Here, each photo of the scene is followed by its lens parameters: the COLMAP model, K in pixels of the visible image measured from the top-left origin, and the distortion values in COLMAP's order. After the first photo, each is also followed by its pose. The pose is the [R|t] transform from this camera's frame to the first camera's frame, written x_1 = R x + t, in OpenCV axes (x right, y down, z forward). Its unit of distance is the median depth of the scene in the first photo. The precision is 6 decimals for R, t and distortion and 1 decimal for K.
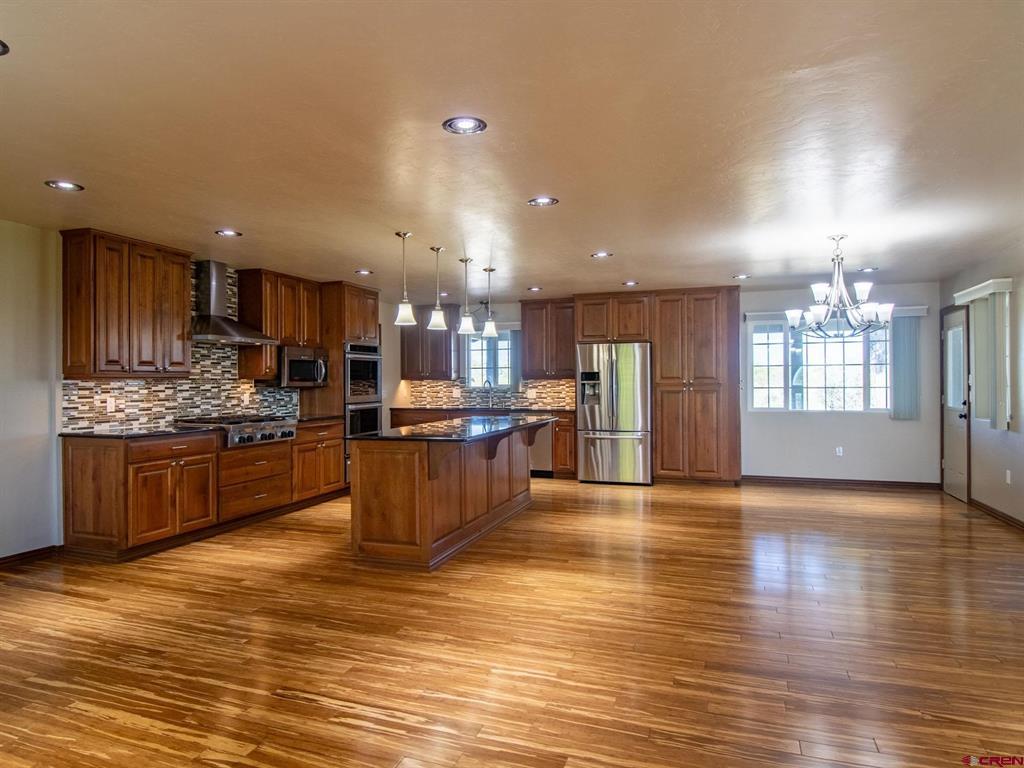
lens RADIAL K [[625.5, 0, 513.7], [0, 625.5, 373.0], [0, 0, 1]] dist [-0.003415, -0.005201]
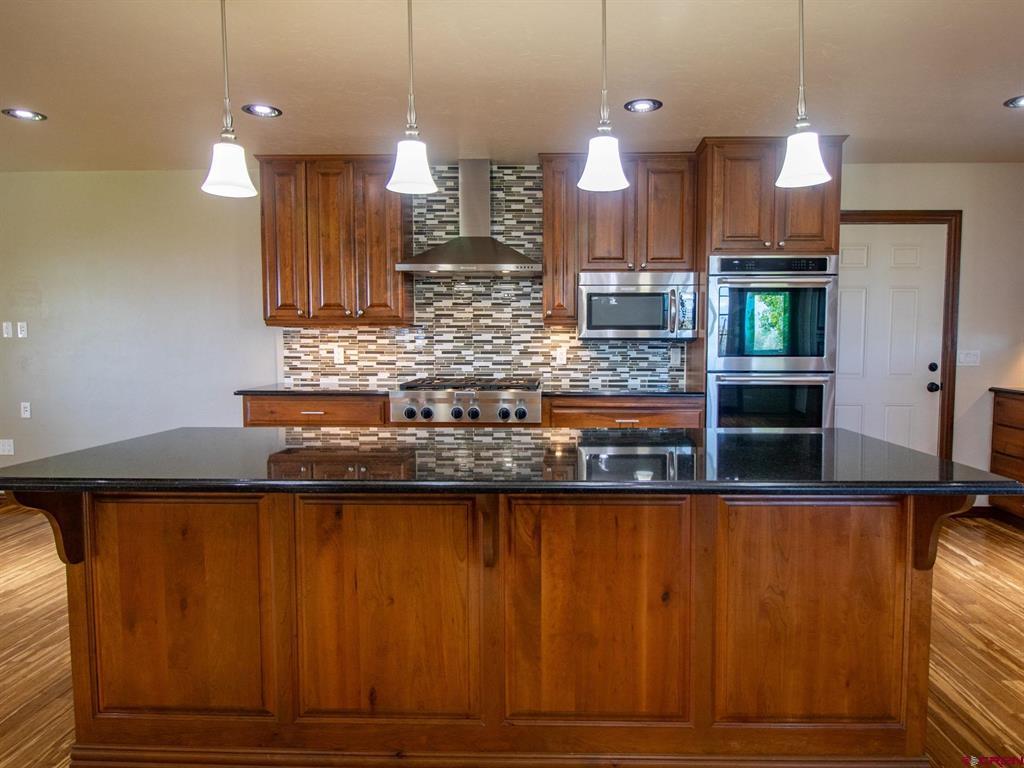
lens RADIAL K [[642.4, 0, 541.6], [0, 642.4, 373.2], [0, 0, 1]] dist [-0.001184, -0.003535]
pose [[0.306184, 0.063785, -0.949833, 0.281385], [0.009025, 0.997513, 0.069897, 0.014184], [0.951930, -0.029973, 0.304847, 0.933893]]
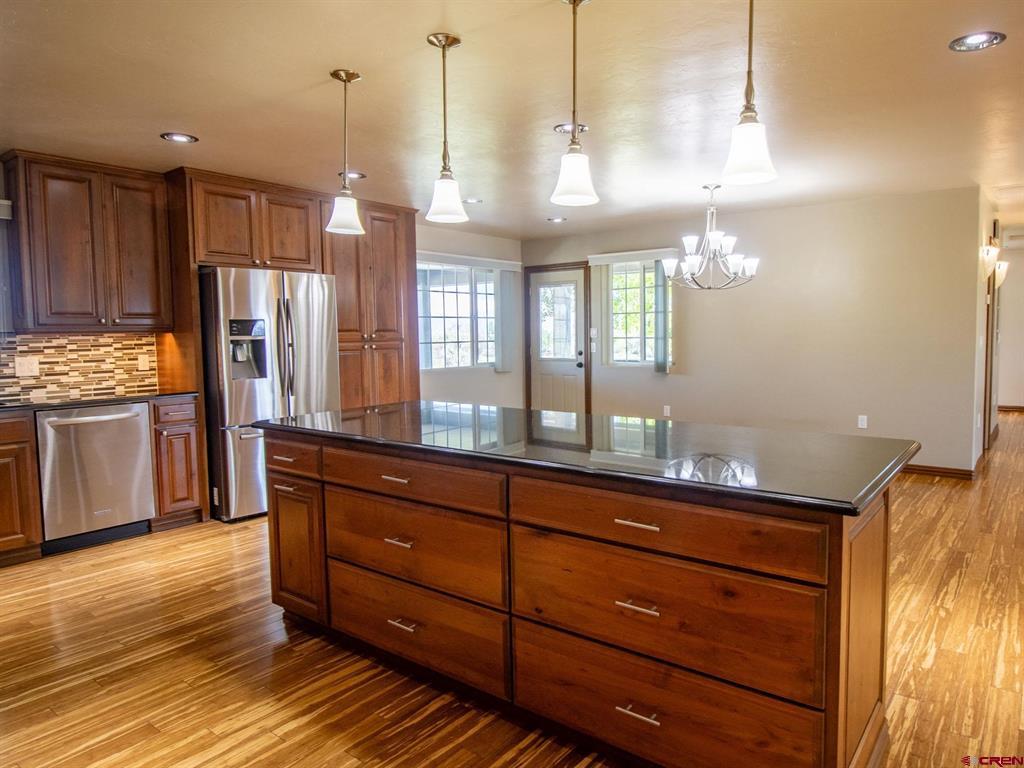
lens RADIAL K [[643.3, 0, 552.4], [0, 643.3, 376.7], [0, 0, 1]] dist [0.003430, -0.014850]
pose [[0.309308, -0.064855, 0.948748, -0.517971], [-0.004321, 0.997566, 0.069601, 0.012209], [-0.950952, -0.025628, 0.308275, 0.876387]]
